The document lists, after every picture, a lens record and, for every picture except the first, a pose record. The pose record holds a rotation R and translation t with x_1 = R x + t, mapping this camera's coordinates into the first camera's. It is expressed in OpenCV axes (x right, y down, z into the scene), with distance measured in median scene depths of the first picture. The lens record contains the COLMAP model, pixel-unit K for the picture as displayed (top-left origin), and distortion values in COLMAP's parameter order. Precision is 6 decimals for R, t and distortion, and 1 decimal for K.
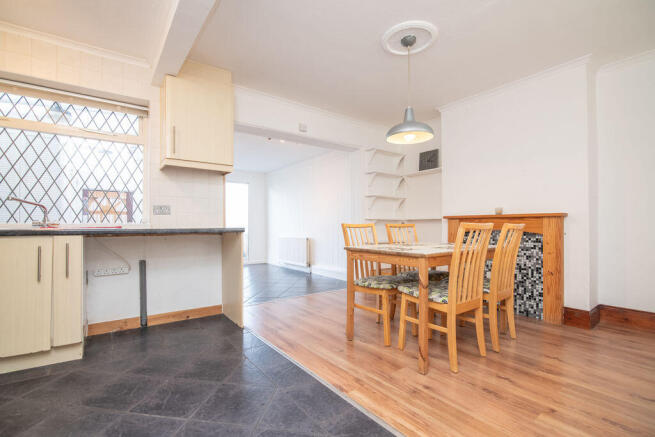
lens RADIAL K [[302.0, 0, 326.3], [0, 302.0, 222.0], [0, 0, 1]] dist [-0.016747, 0.000300]
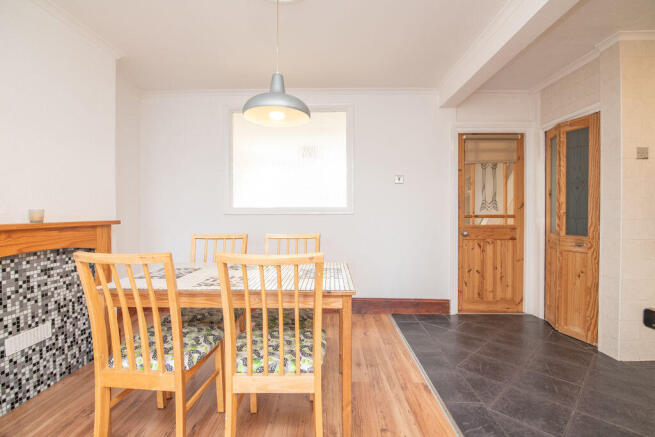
lens RADIAL K [[302.0, 0, 325.1], [0, 302.0, 215.6], [0, 0, 1]] dist [-0.016747, 0.000300]
pose [[-0.784444, -0.004743, 0.620182, -0.191832], [-0.006004, 0.999982, 0.000054, -0.044222], [-0.620171, -0.003681, -0.784458, 1.173199]]
